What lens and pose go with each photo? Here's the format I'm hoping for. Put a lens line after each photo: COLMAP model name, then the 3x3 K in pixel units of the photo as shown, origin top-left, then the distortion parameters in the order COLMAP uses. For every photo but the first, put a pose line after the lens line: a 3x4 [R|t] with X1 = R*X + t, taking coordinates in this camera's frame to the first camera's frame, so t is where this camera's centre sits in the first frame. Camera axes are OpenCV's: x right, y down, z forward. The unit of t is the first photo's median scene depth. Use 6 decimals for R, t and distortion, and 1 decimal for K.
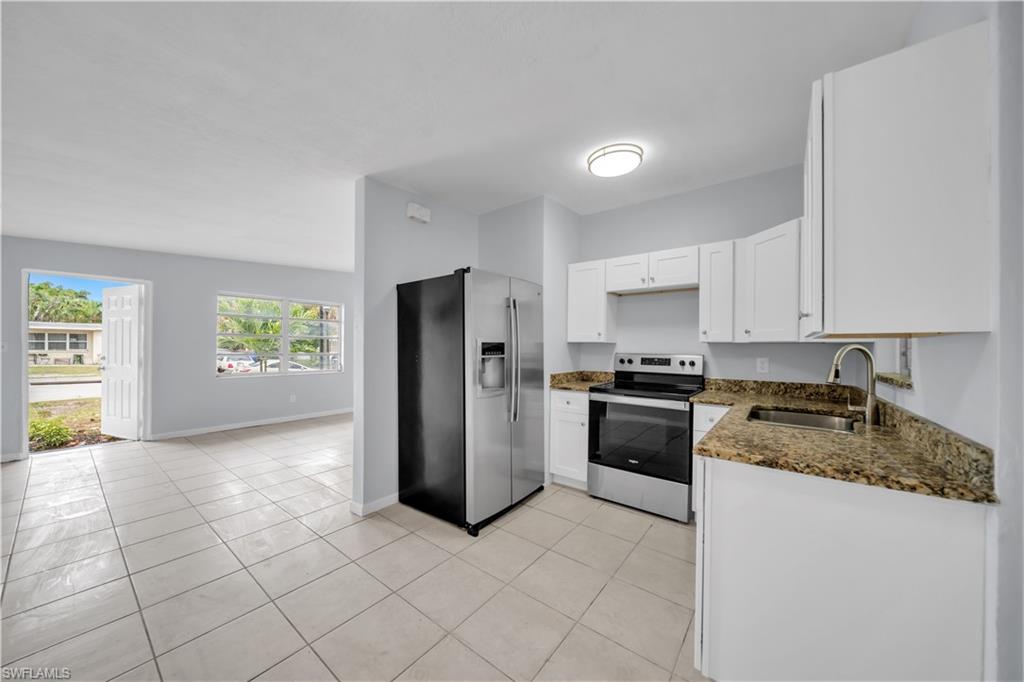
lens RADIAL K [[355.7, 0, 511.1], [0, 355.7, 345.6], [0, 0, 1]] dist [-0.000322, -0.000032]
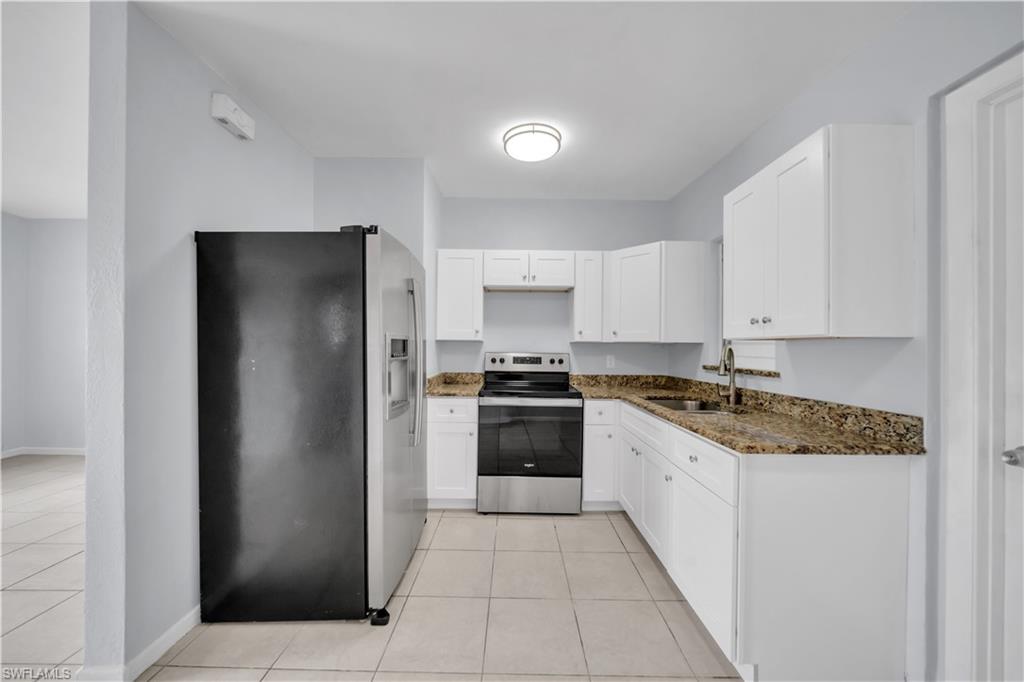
lens RADIAL K [[355.7, 0, 511.1], [0, 355.7, 345.6], [0, 0, 1]] dist [-0.000322, -0.000032]
pose [[0.788115, 0.002600, 0.615522, -0.284548], [-0.006583, 0.999969, 0.004205, -0.000547], [-0.615493, -0.007366, 0.788108, 0.274973]]
